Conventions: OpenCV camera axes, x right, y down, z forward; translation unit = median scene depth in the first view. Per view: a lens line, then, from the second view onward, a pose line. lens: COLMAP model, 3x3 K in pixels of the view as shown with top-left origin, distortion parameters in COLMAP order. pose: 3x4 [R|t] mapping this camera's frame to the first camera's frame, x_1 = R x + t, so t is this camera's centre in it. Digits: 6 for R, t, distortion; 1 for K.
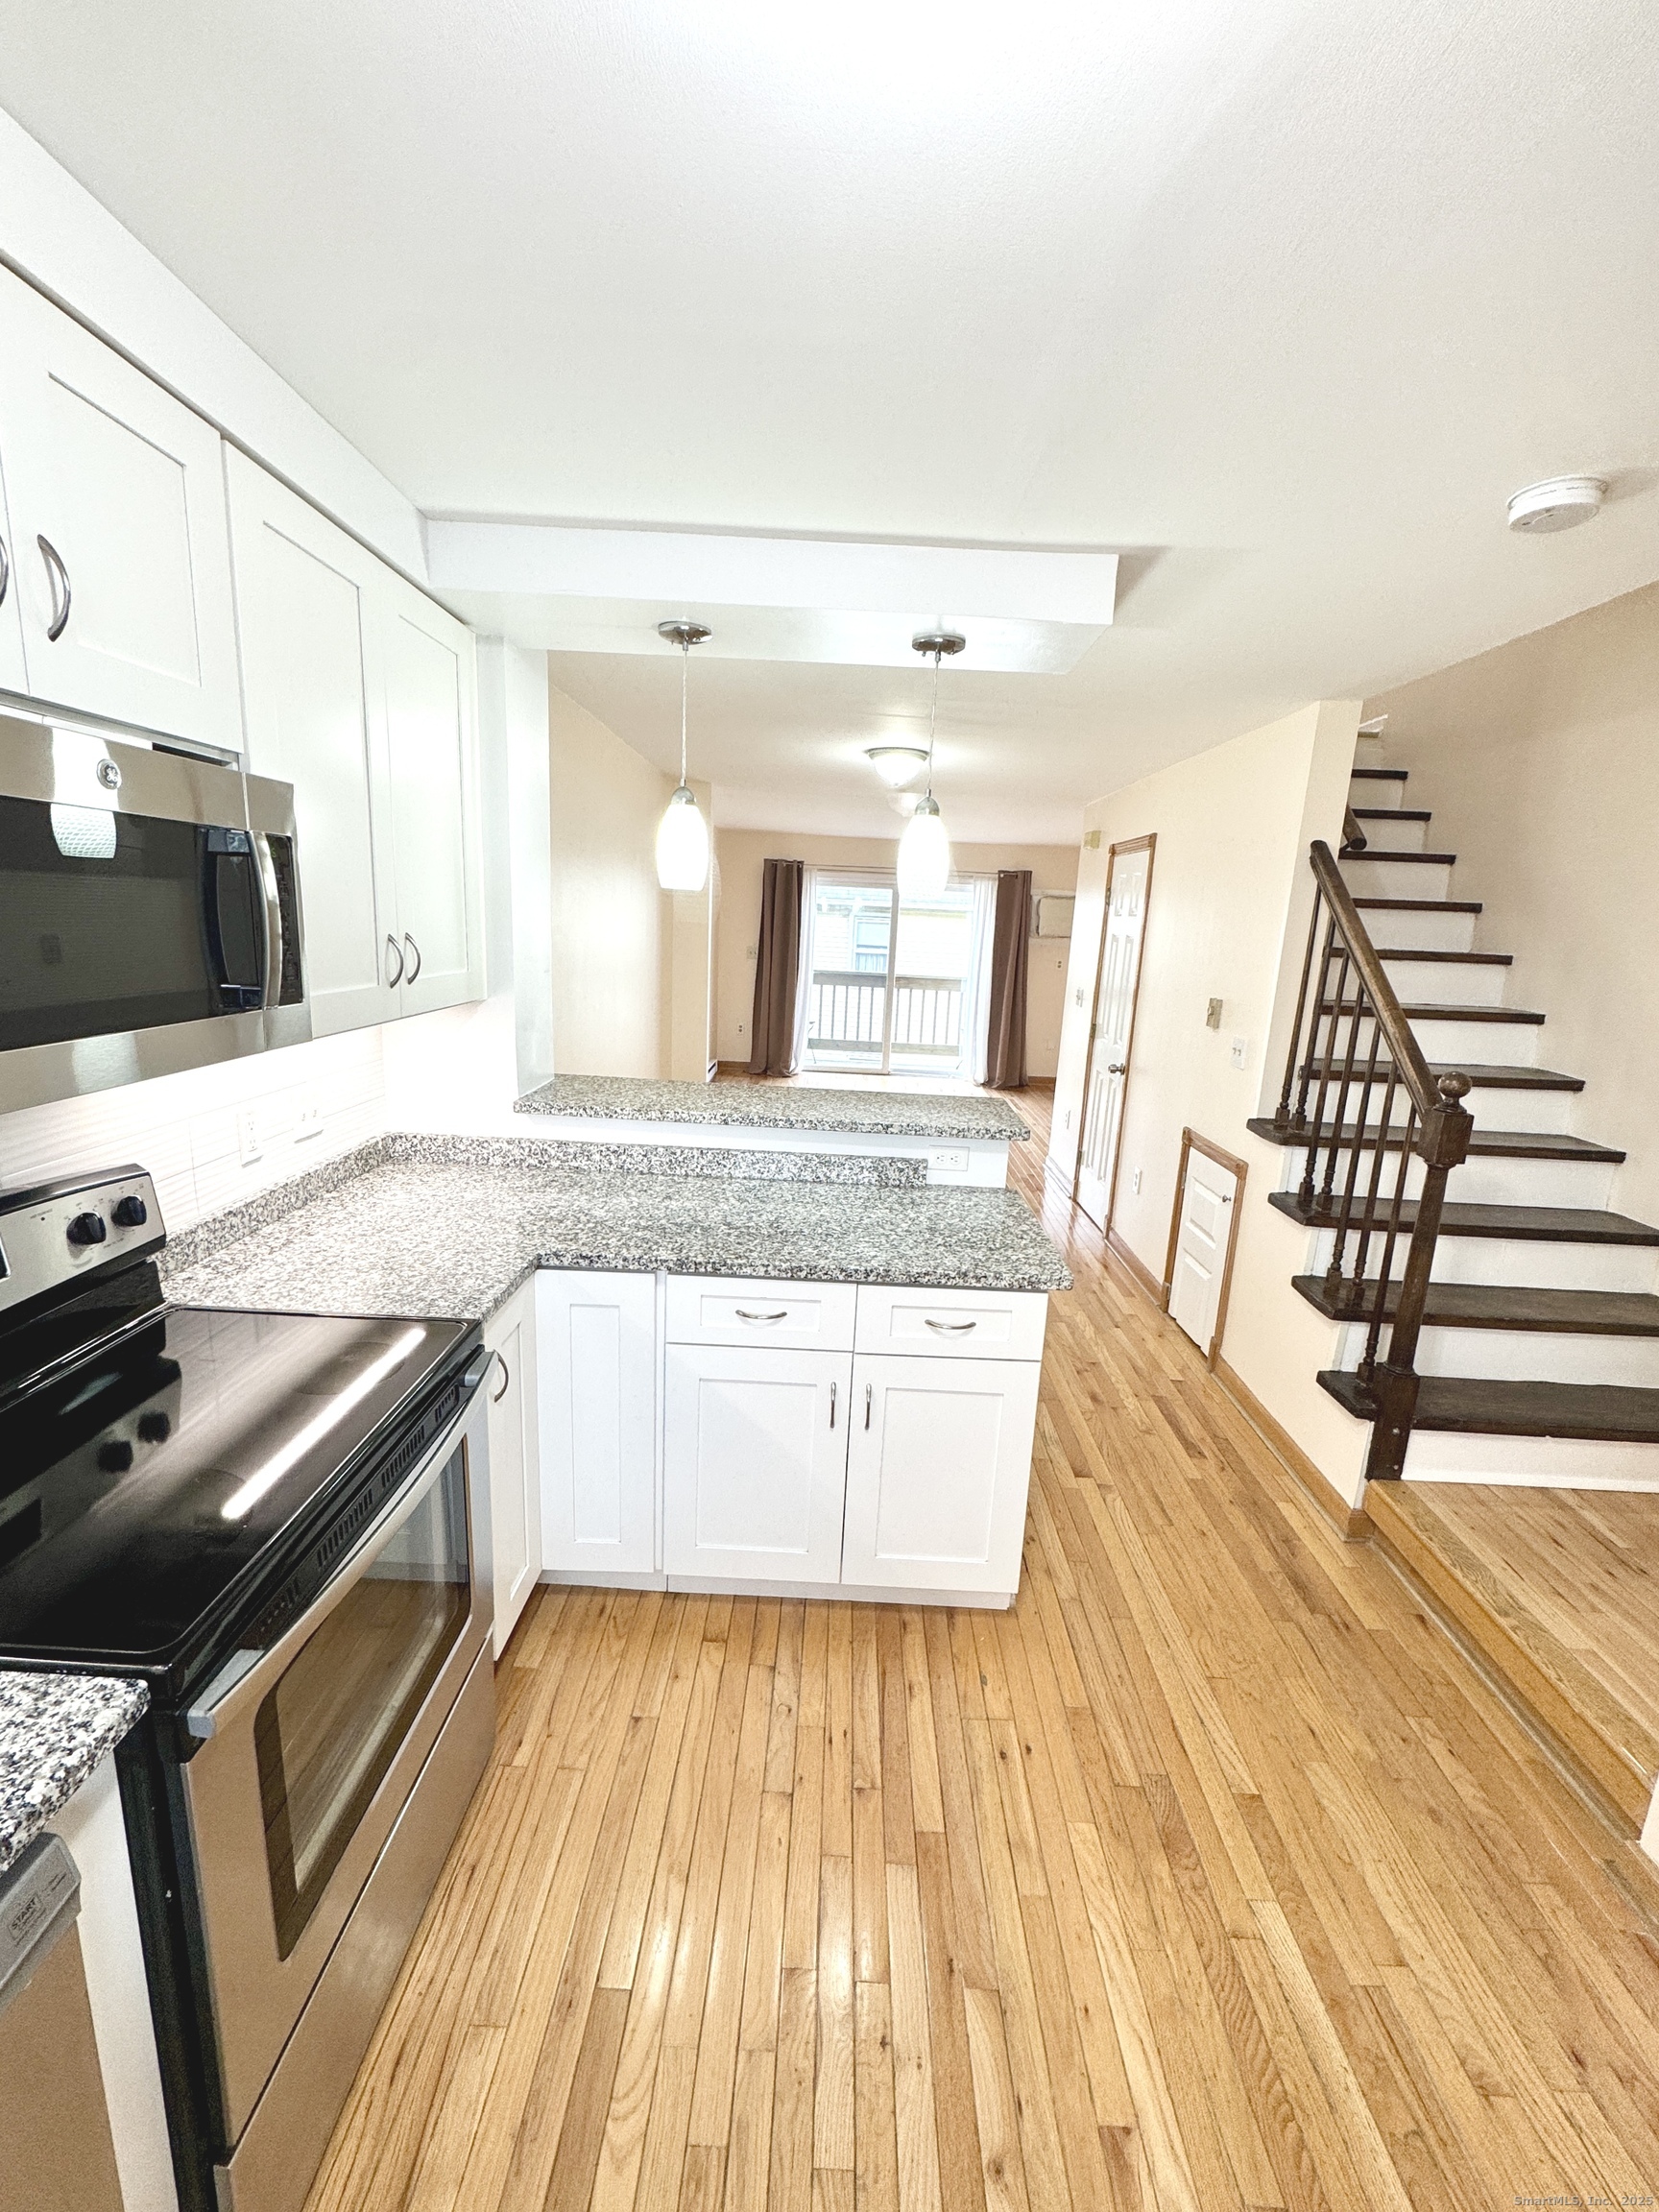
lens RADIAL K [[892.8, 0, 829.5], [0, 892.8, 1106.0], [0, 0, 1]] dist [-0.001330, -0.000080]
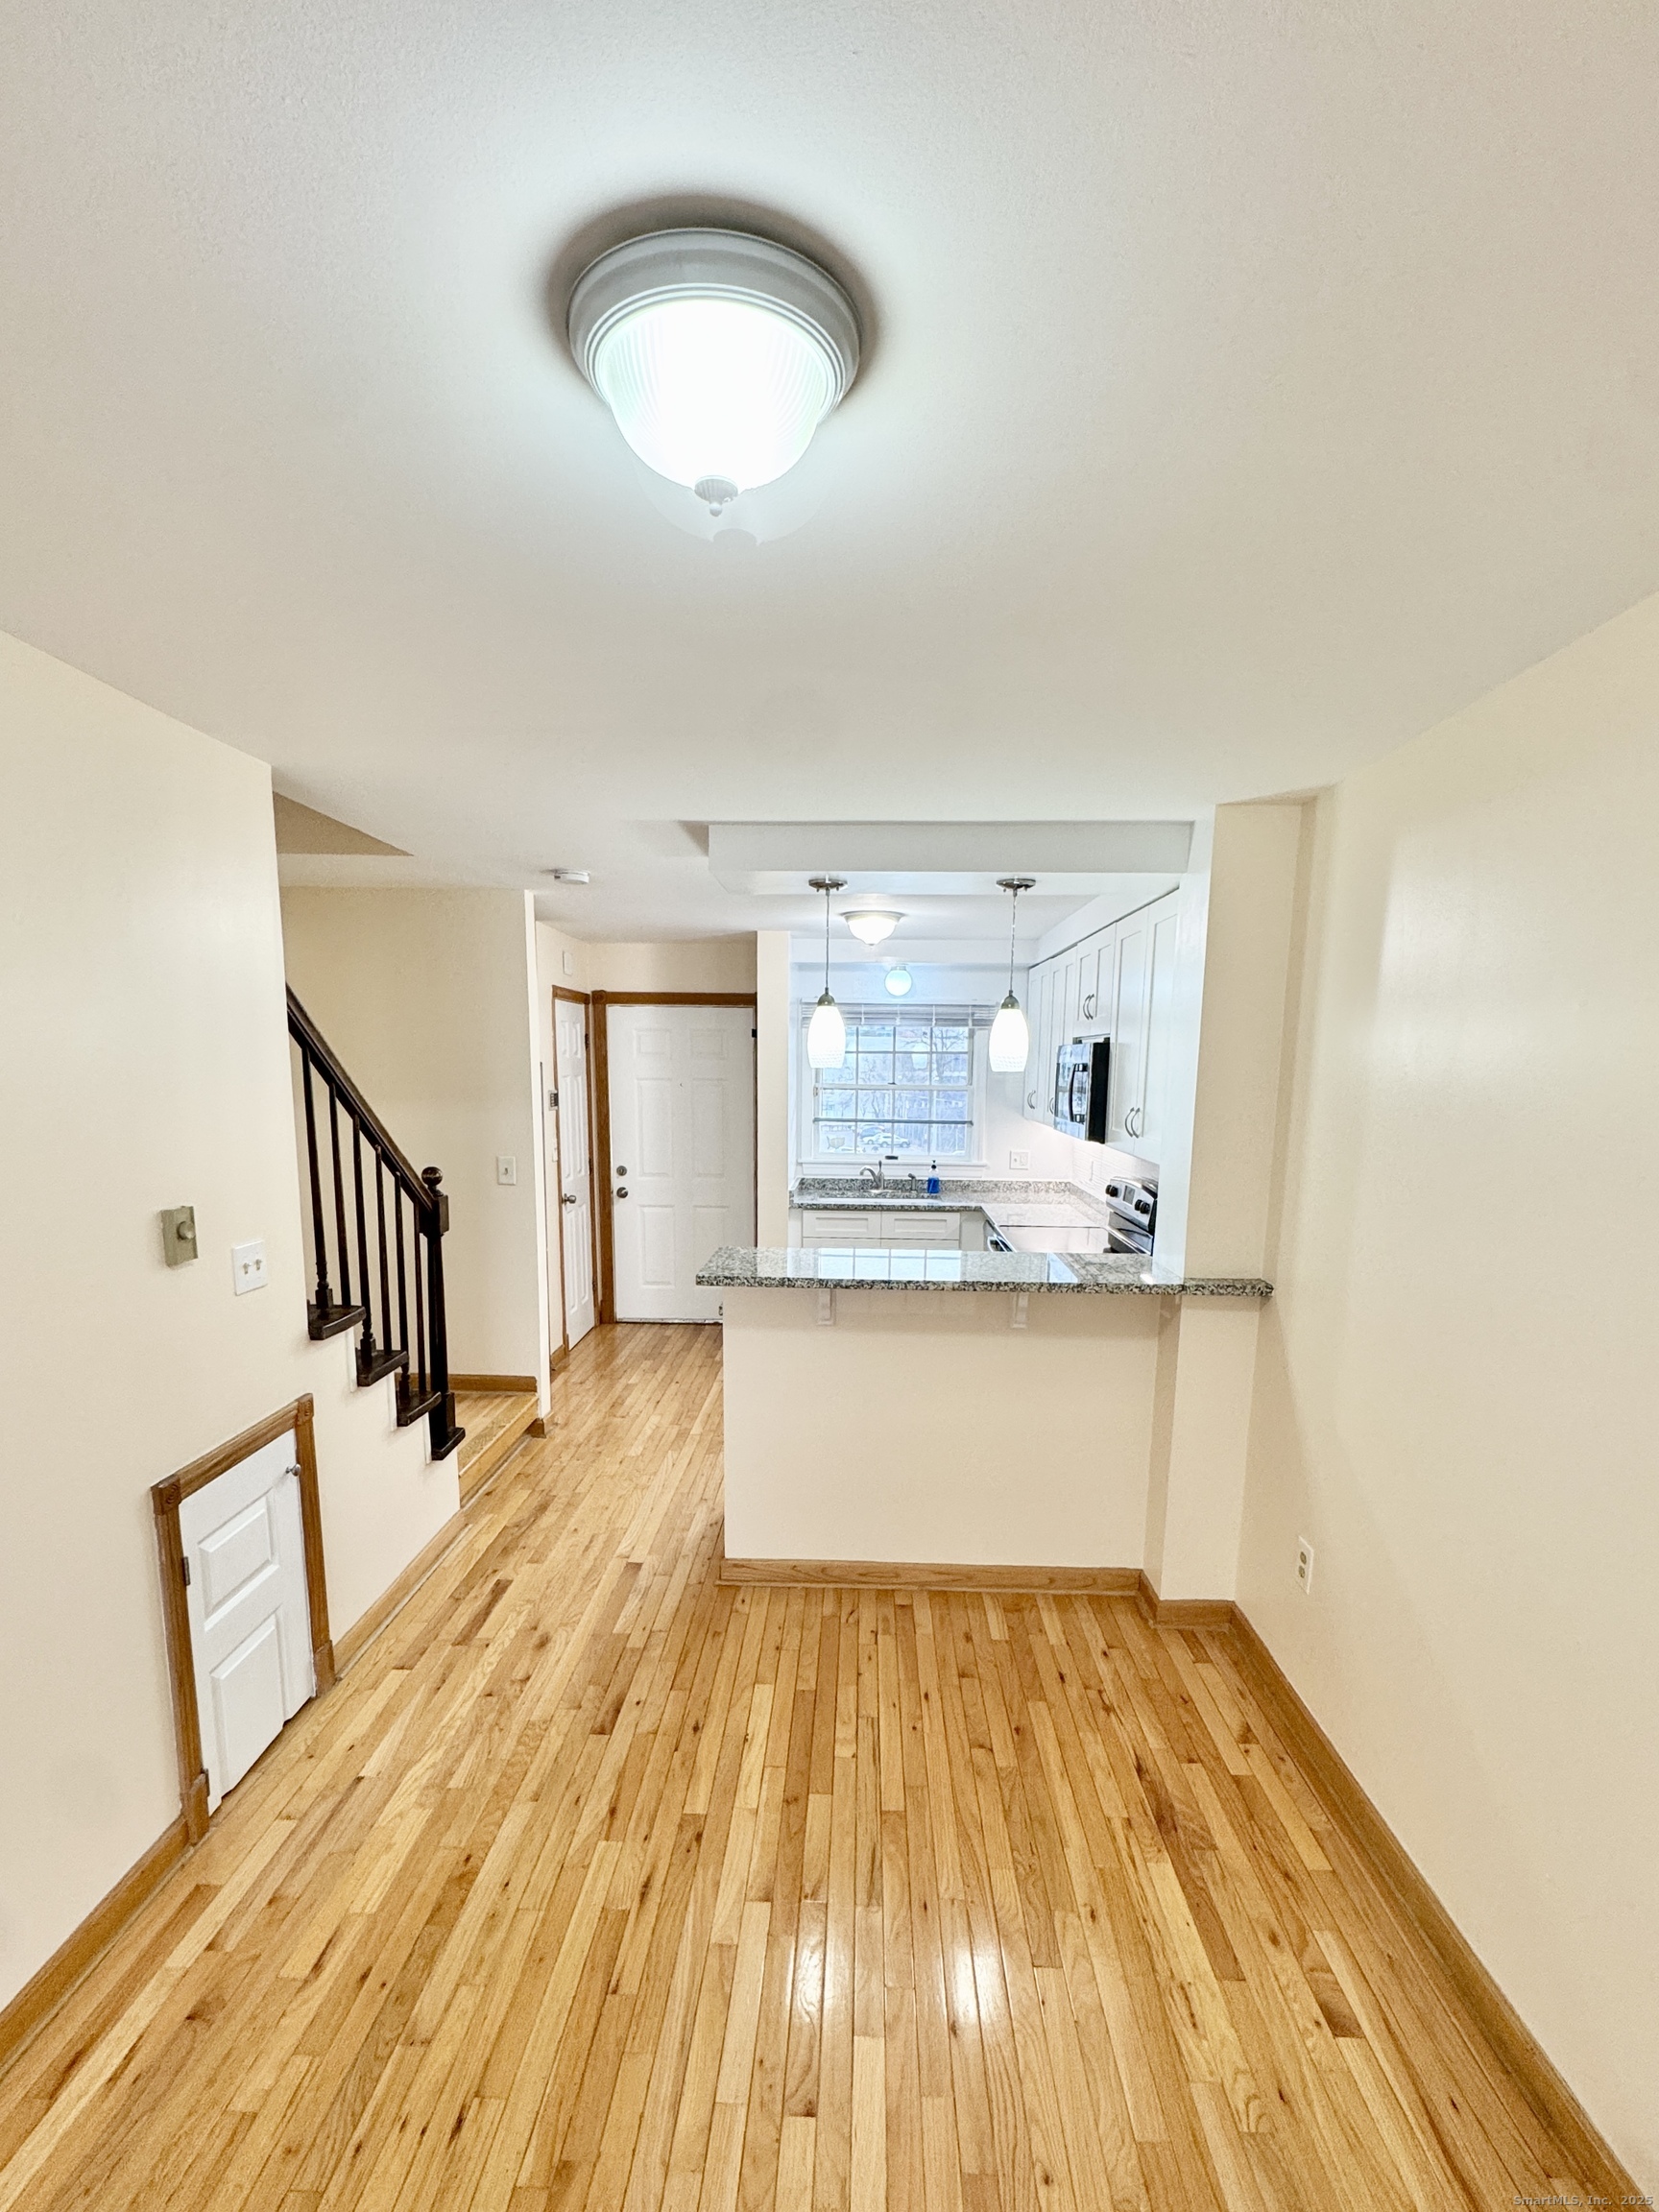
lens RADIAL K [[1024.9, 0, 831.8], [0, 1024.9, 1225.2], [0, 0, 1]] dist [-0.000179, 0.000180]
pose [[-0.997954, -0.063876, 0.002616, 0.080807], [-0.058624, 0.930680, 0.361106, -0.602939], [-0.025501, 0.360214, -0.932521, 2.674592]]
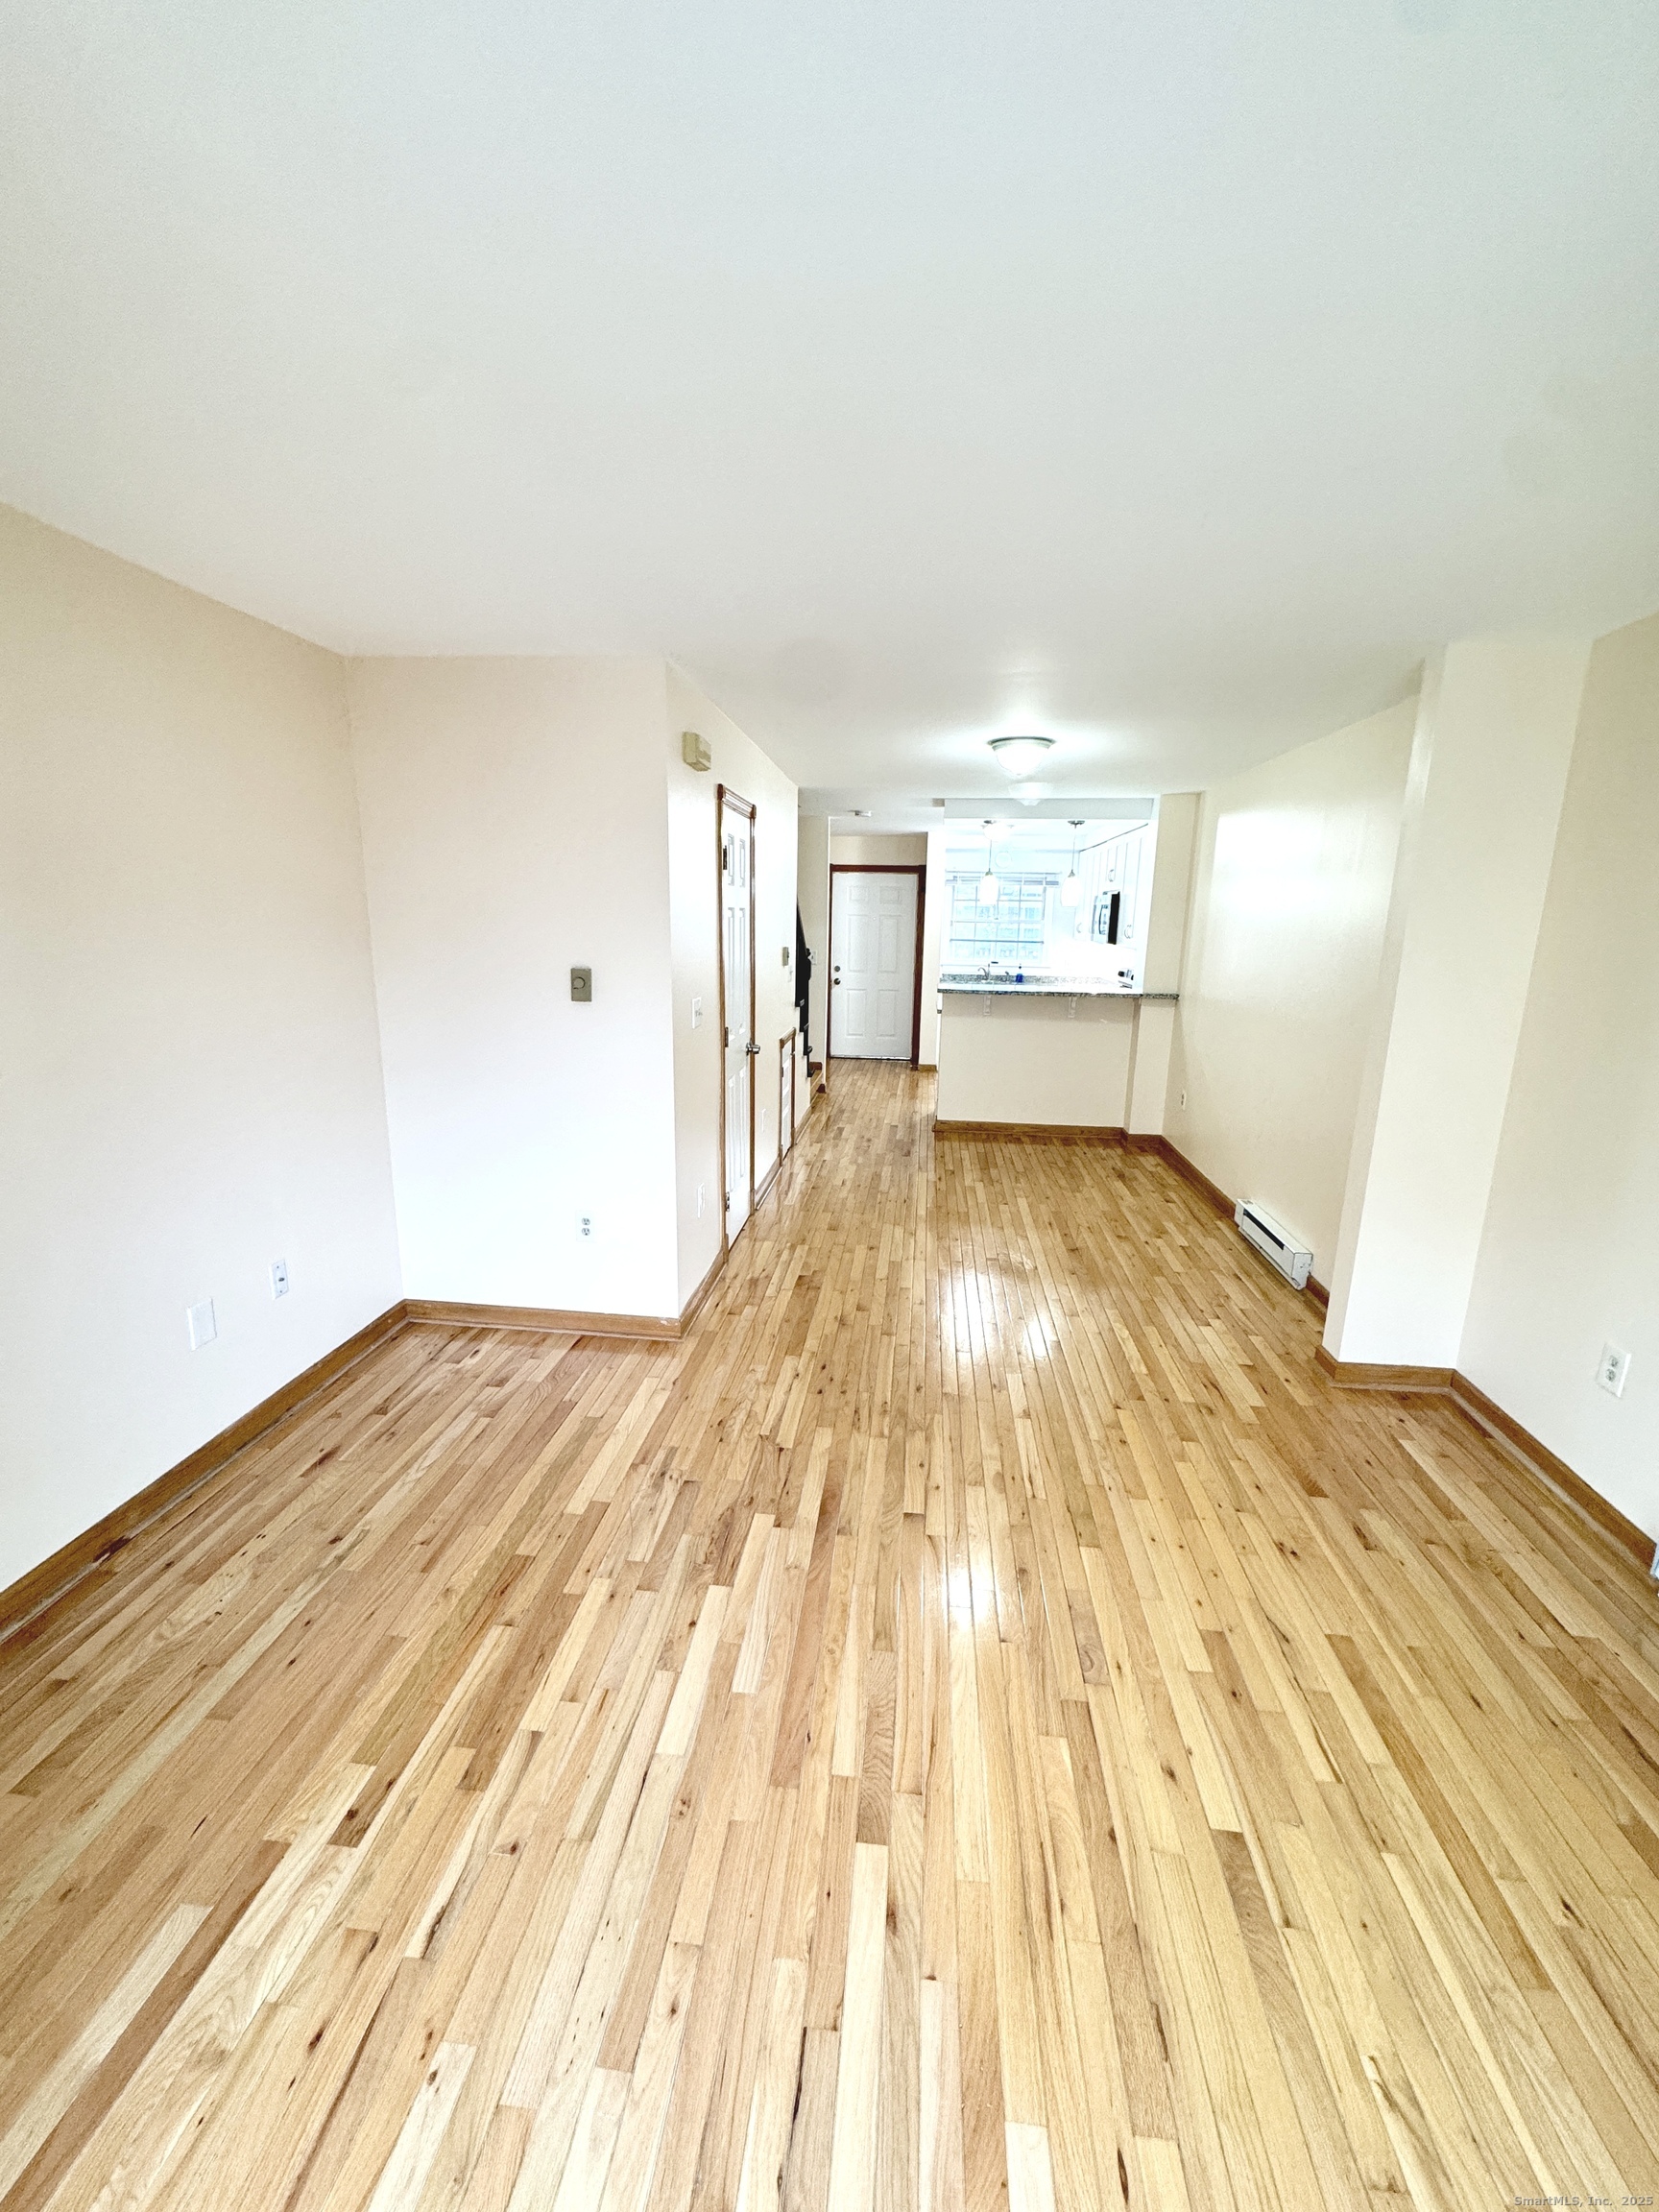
lens RADIAL K [[892.8, 0, 829.5], [0, 892.8, 1106.0], [0, 0, 1]] dist [-0.001330, -0.000080]
pose [[-0.993782, -0.085314, 0.071547, 0.382226], [-0.048409, 0.909725, 0.412379, -0.879657], [-0.100270, 0.406352, -0.908198, 4.323419]]
